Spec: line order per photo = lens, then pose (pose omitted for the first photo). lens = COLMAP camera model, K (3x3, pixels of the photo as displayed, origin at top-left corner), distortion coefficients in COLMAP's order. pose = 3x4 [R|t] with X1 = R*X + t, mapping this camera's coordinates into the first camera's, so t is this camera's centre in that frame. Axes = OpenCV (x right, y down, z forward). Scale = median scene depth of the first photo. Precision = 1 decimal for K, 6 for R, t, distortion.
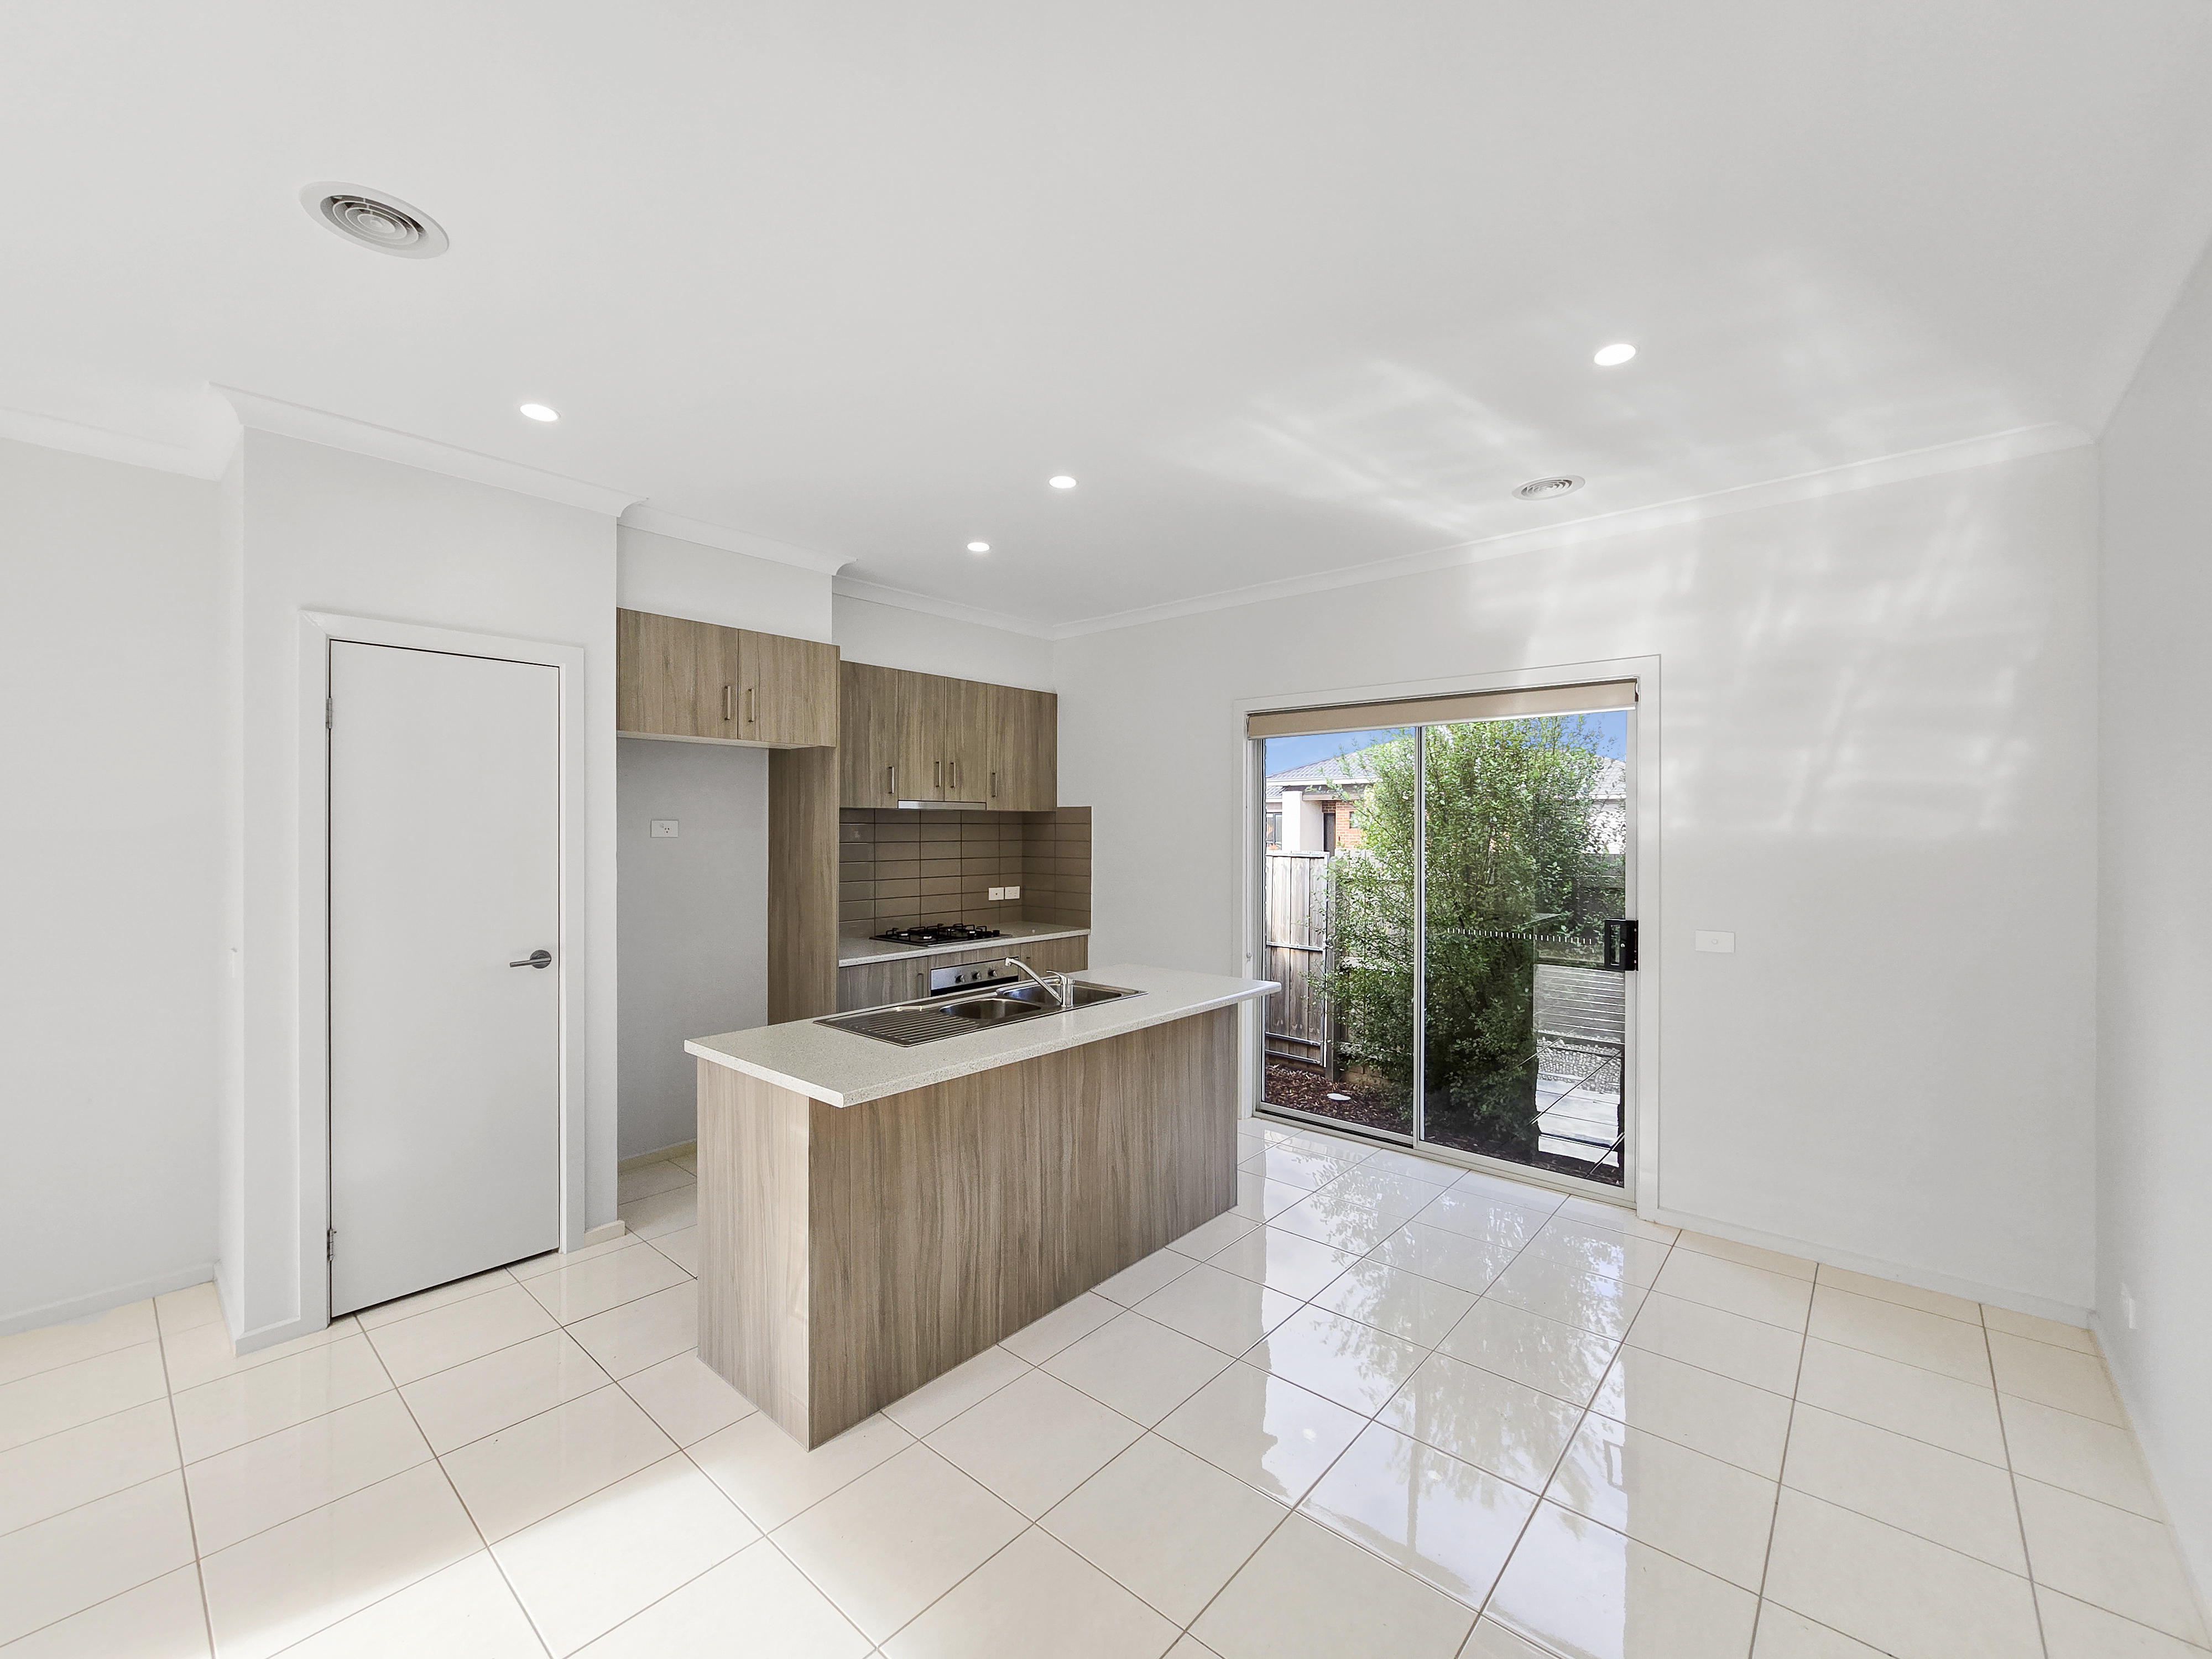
lens RADIAL K [[908.0, 0, 1106.0], [0, 908.0, 829.5], [0, 0, 1]] dist [-0.004641, 0.000028]
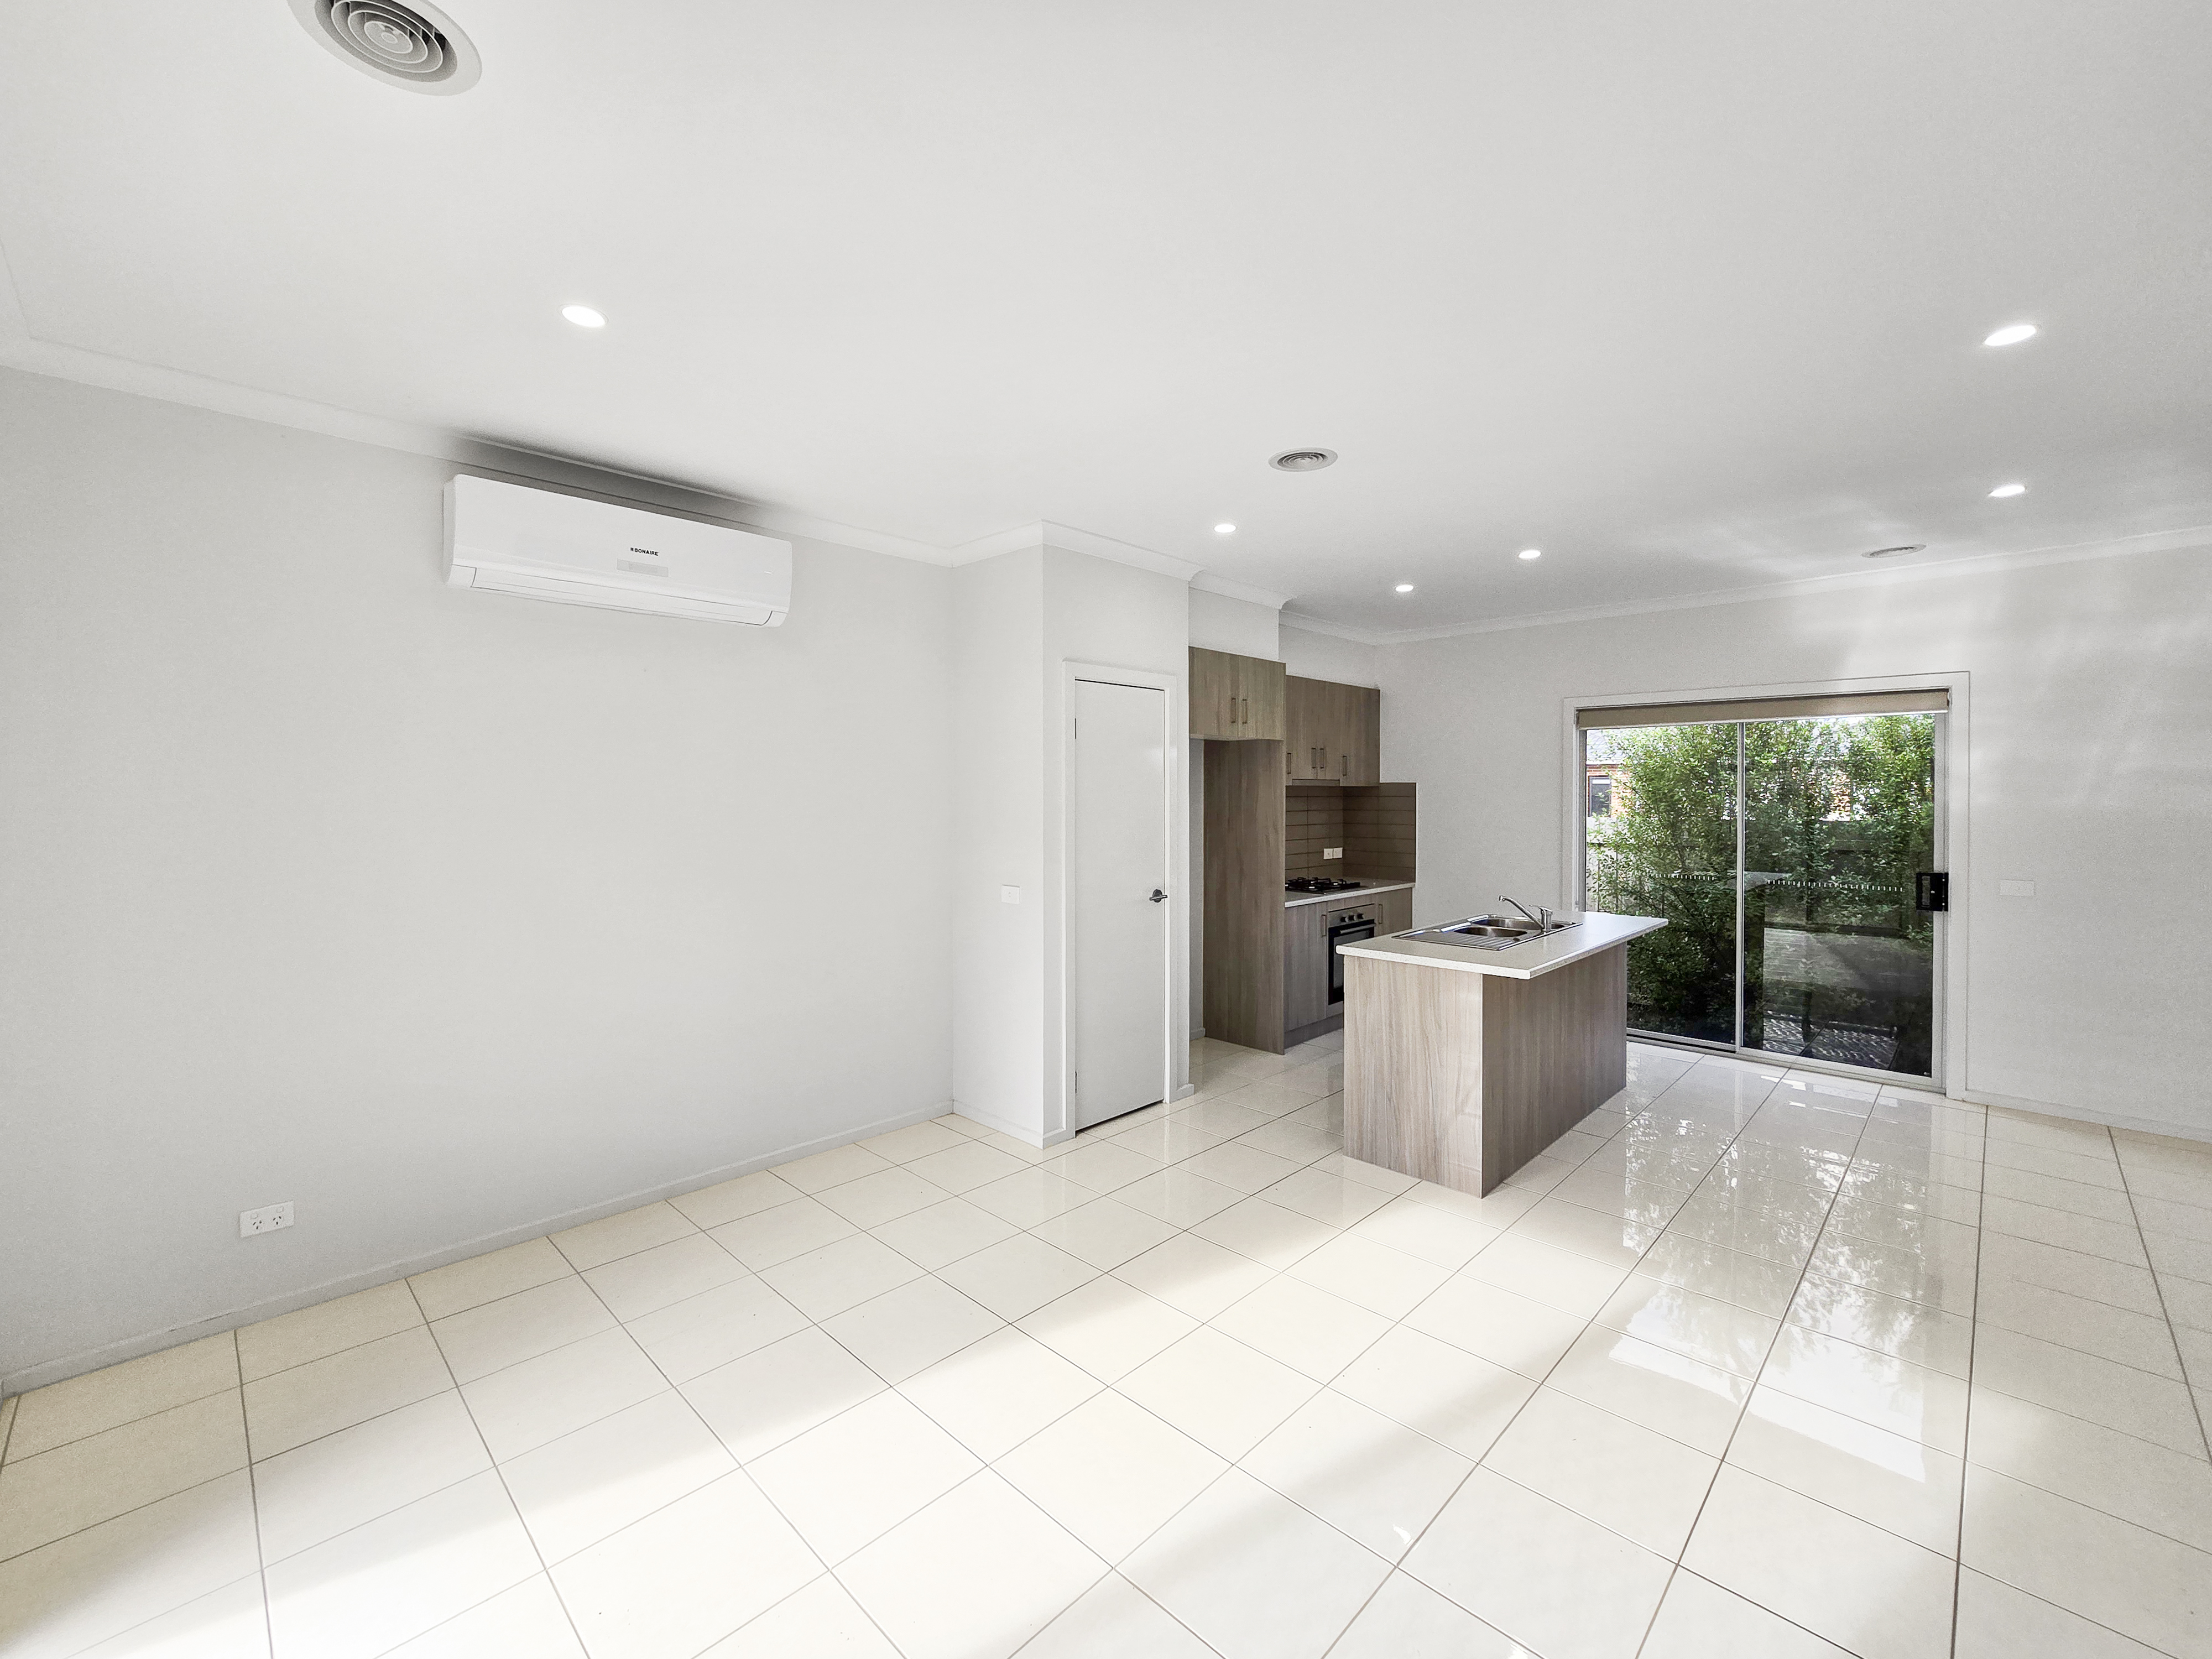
lens RADIAL K [[928.2, 0, 1102.2], [0, 928.2, 805.0], [0, 0, 1]] dist [0.000153, 0.000294]
pose [[0.998270, -0.001548, -0.058783, -0.549563], [0.002252, 0.999926, 0.011914, -0.016246], [0.058760, -0.012025, 0.998200, -0.407732]]
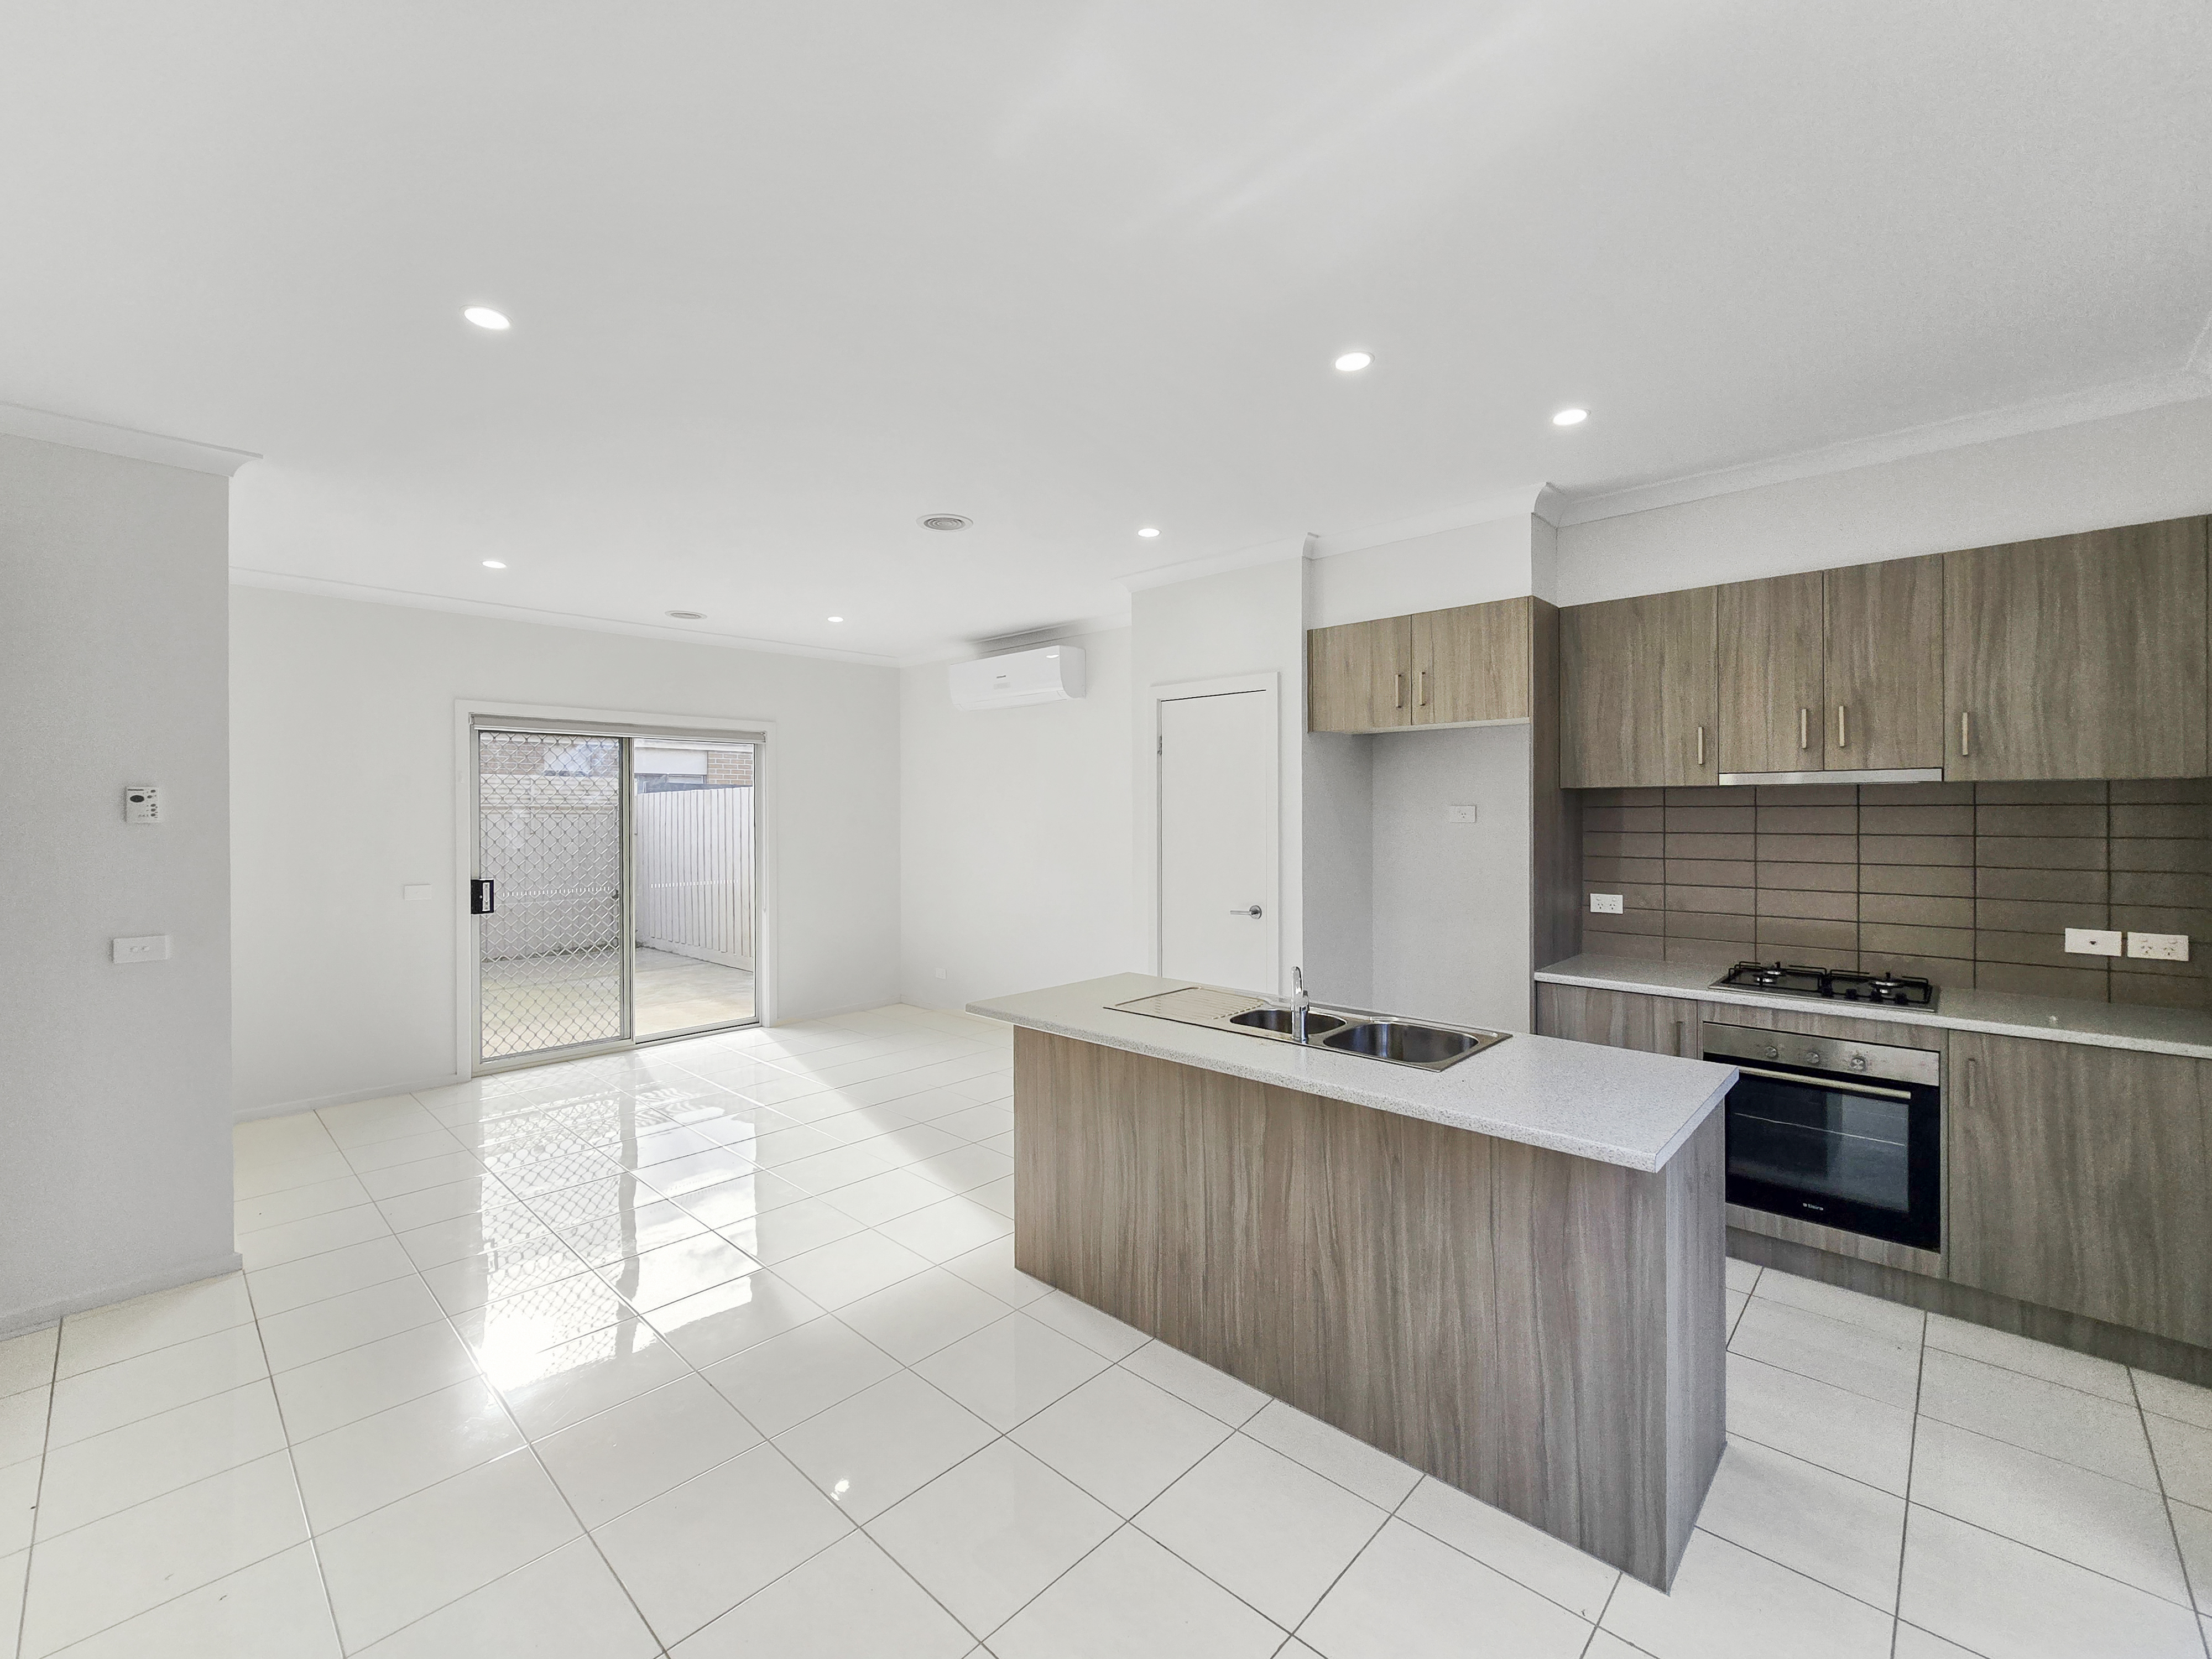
lens RADIAL K [[928.2, 0, 1102.2], [0, 928.2, 805.0], [0, 0, 1]] dist [0.000153, 0.000294]
pose [[-0.041604, -0.007060, -0.999109, 0.663167], [0.000228, 0.999975, -0.007076, -0.003612], [0.999134, -0.000523, -0.041601, 0.731949]]
